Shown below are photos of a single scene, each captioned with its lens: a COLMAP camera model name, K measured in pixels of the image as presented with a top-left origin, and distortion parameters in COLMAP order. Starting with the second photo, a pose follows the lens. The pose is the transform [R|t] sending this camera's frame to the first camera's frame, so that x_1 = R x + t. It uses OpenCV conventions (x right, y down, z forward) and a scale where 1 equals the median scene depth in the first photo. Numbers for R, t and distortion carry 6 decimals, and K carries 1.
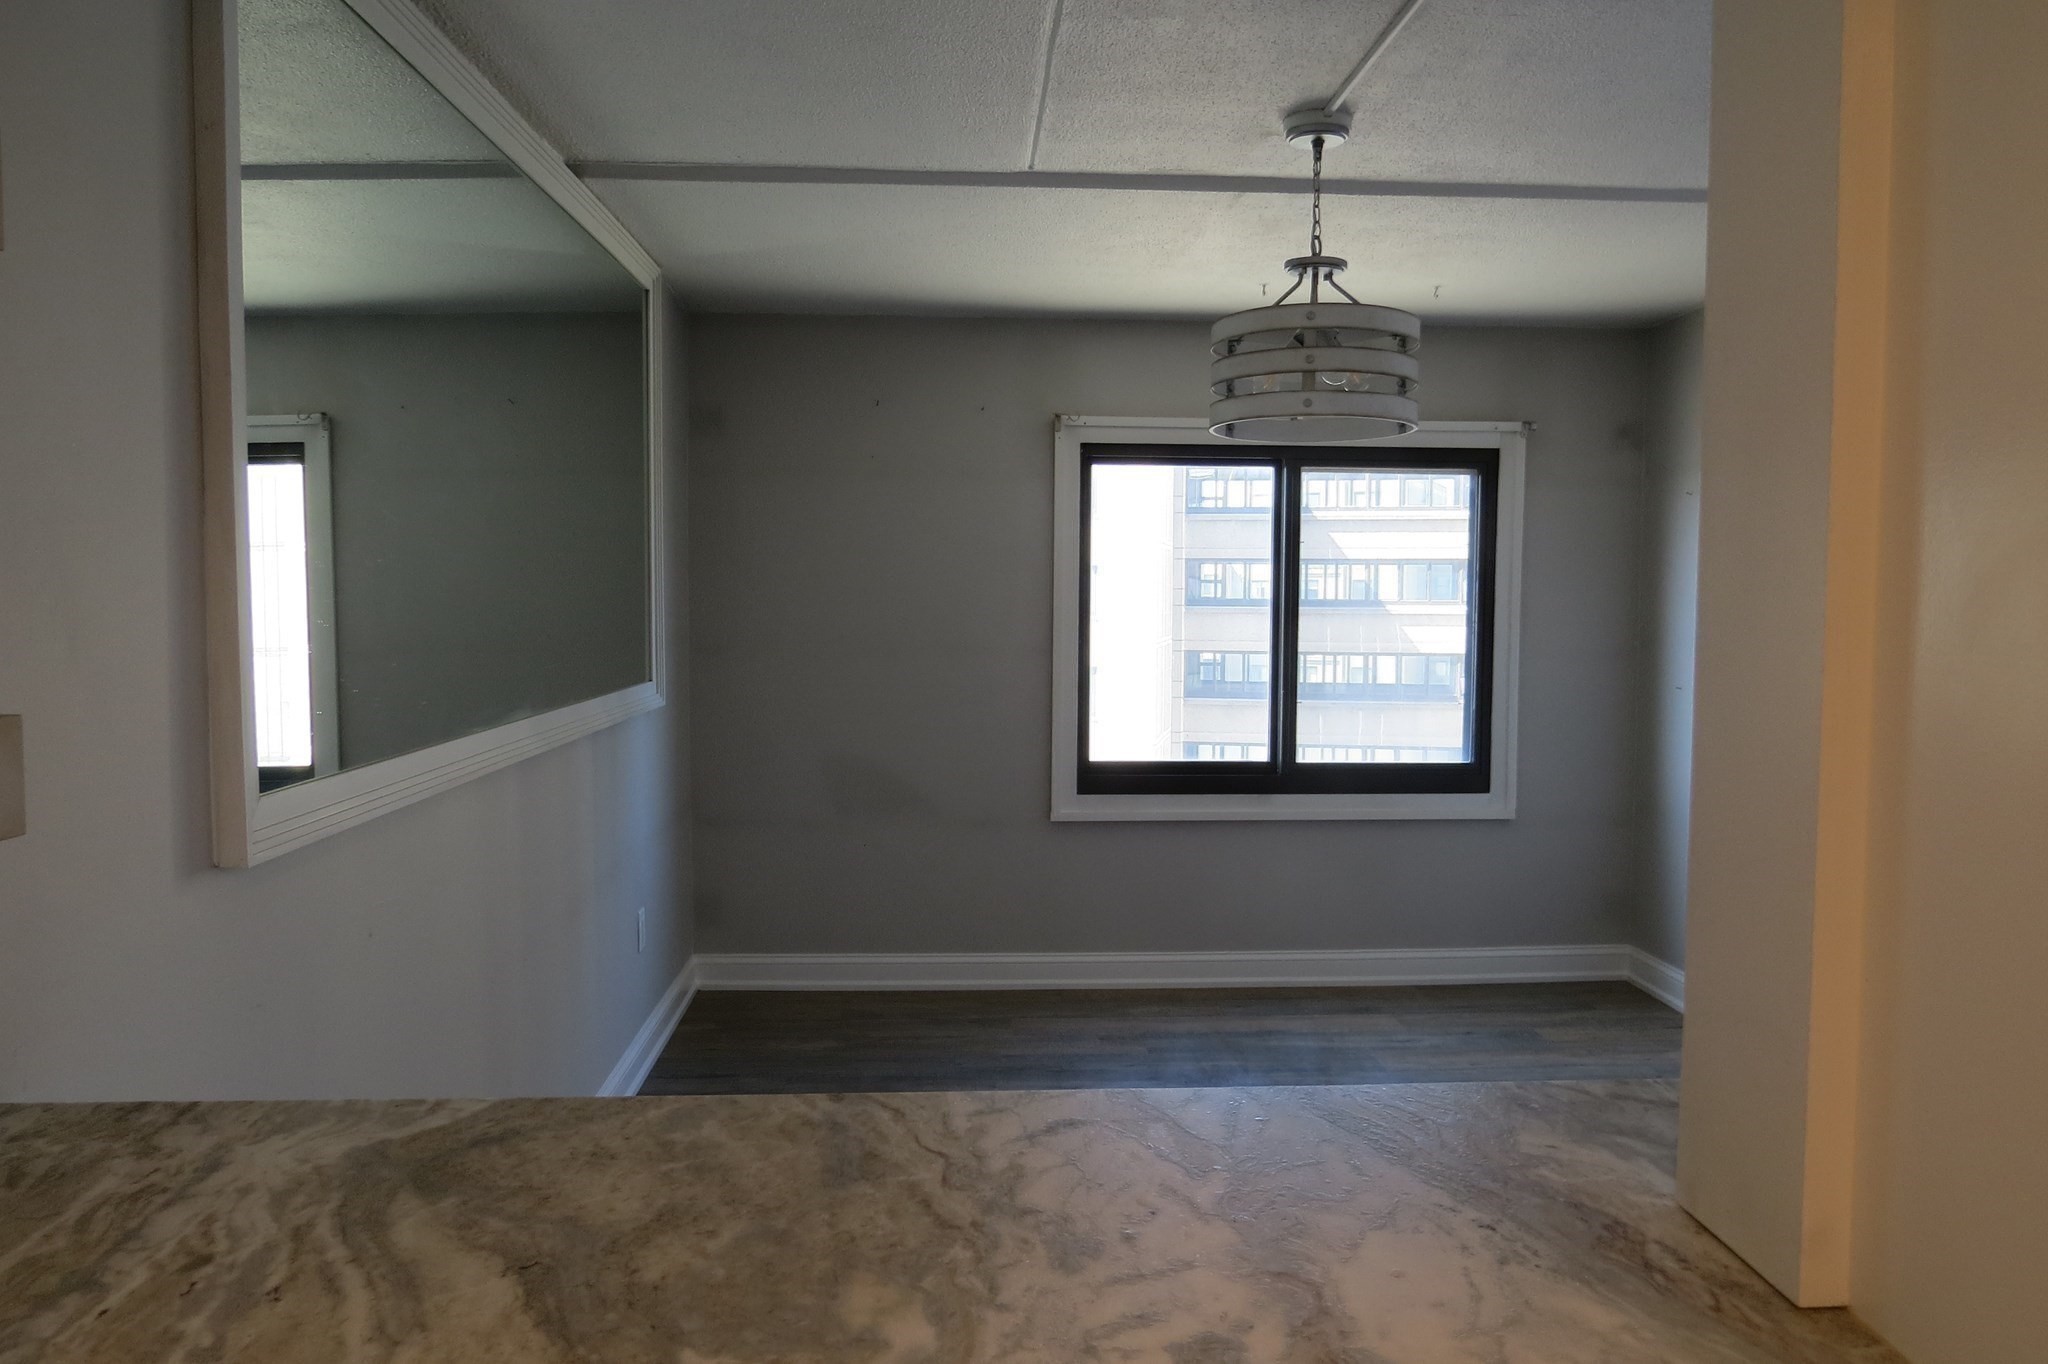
lens RADIAL K [[1466.5, 0, 1024.0], [0, 1466.5, 682.0], [0, 0, 1]] dist [-0.008748, -0.000985]
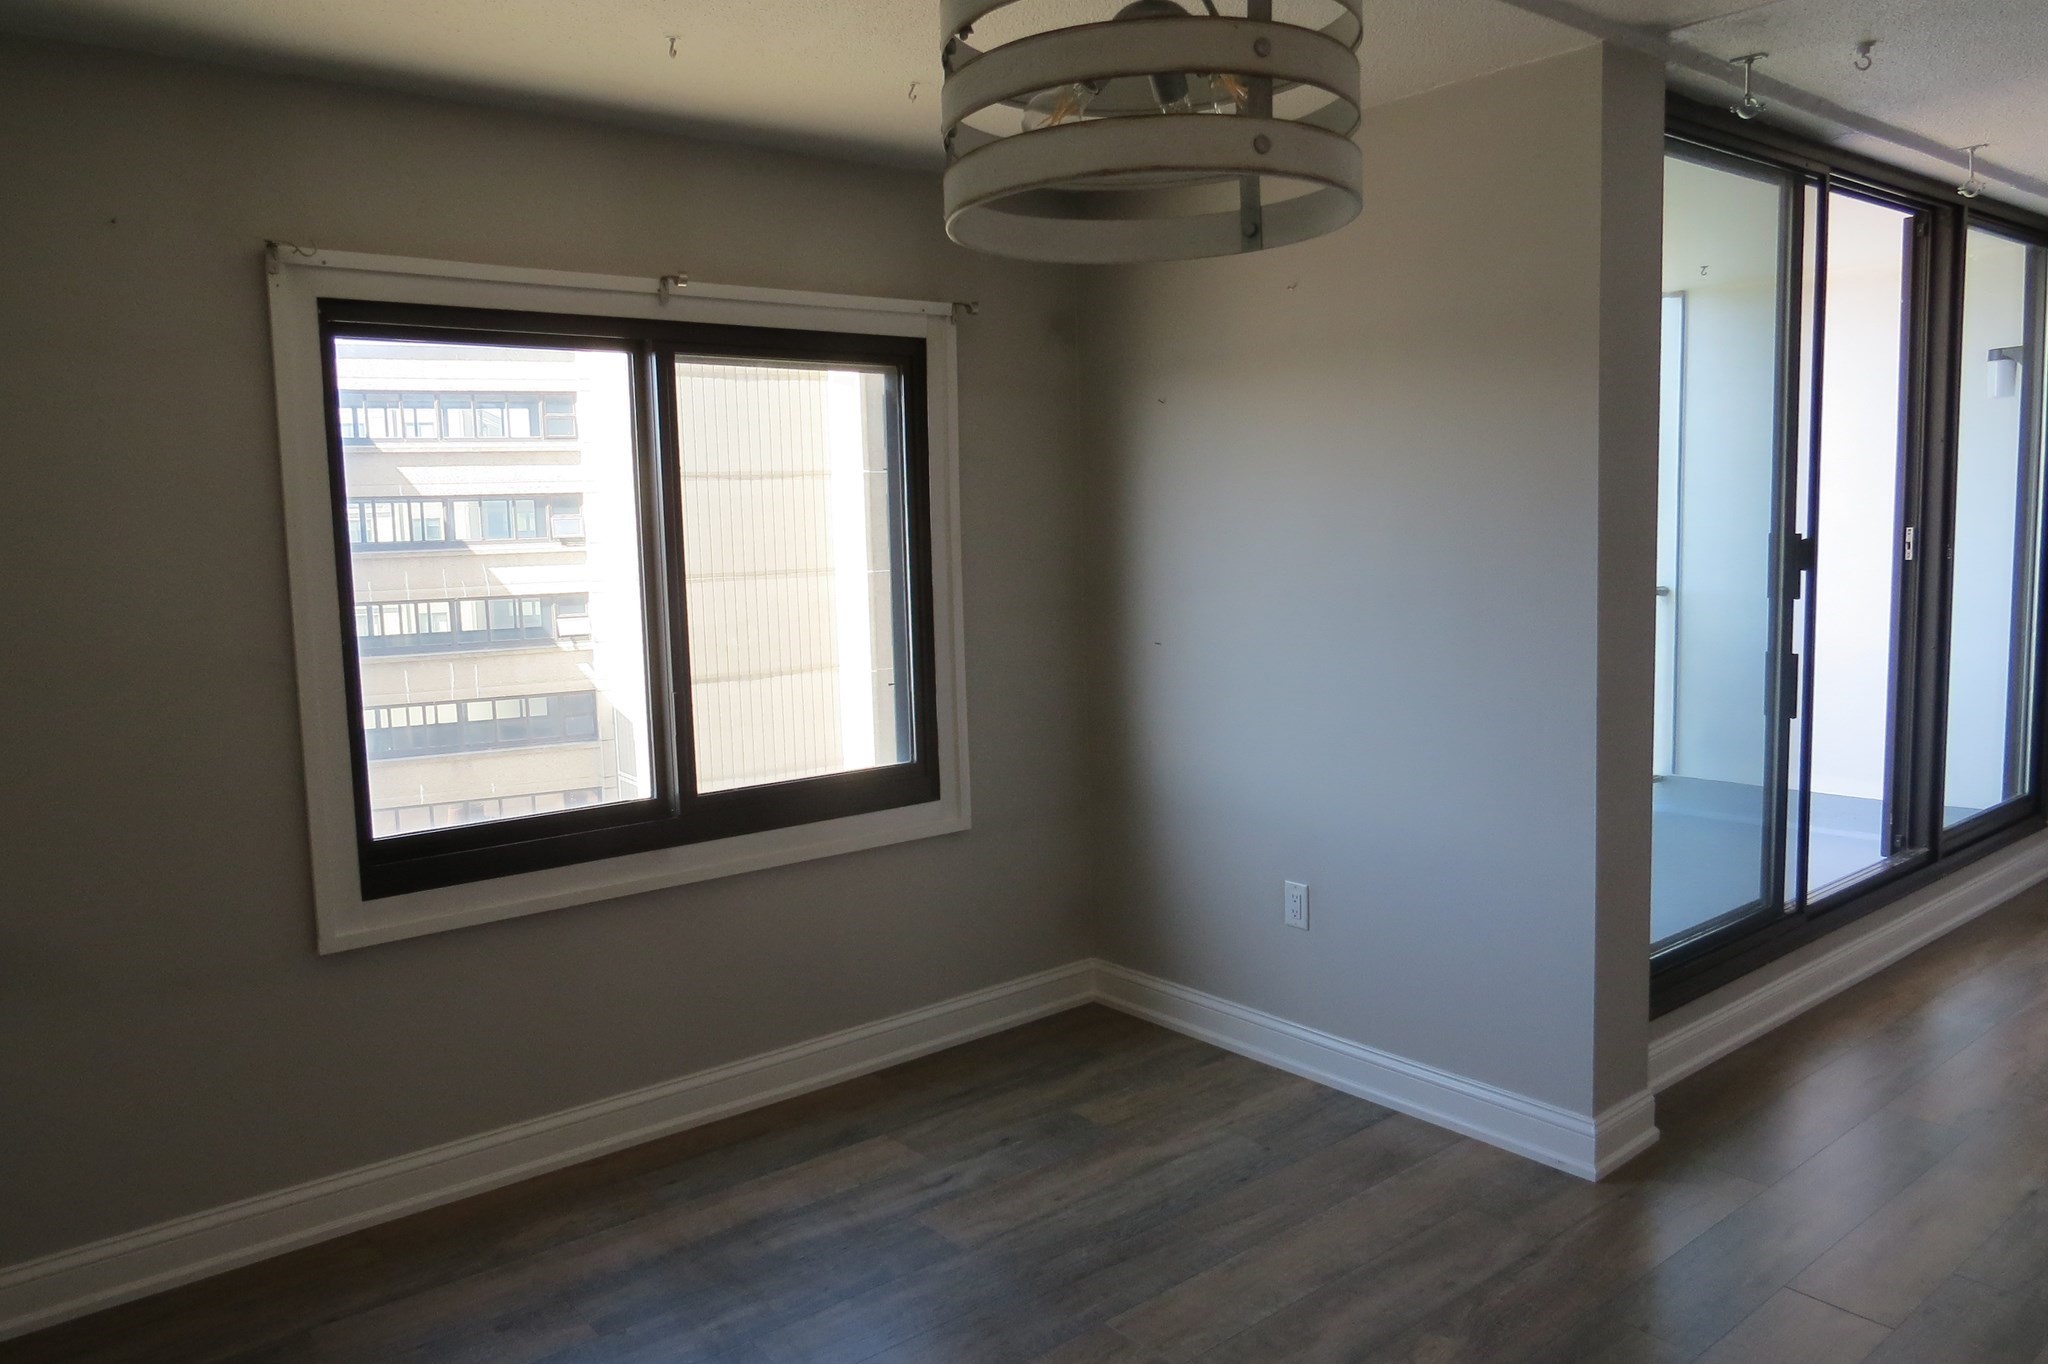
lens RADIAL K [[1466.5, 0, 1024.0], [0, 1466.5, 682.0], [0, 0, 1]] dist [-0.008748, -0.000985]
pose [[0.809087, -0.094129, 0.580102, -0.081309], [0.068258, 0.995461, 0.066324, -0.031918], [-0.583712, -0.014065, 0.811839, 0.365789]]
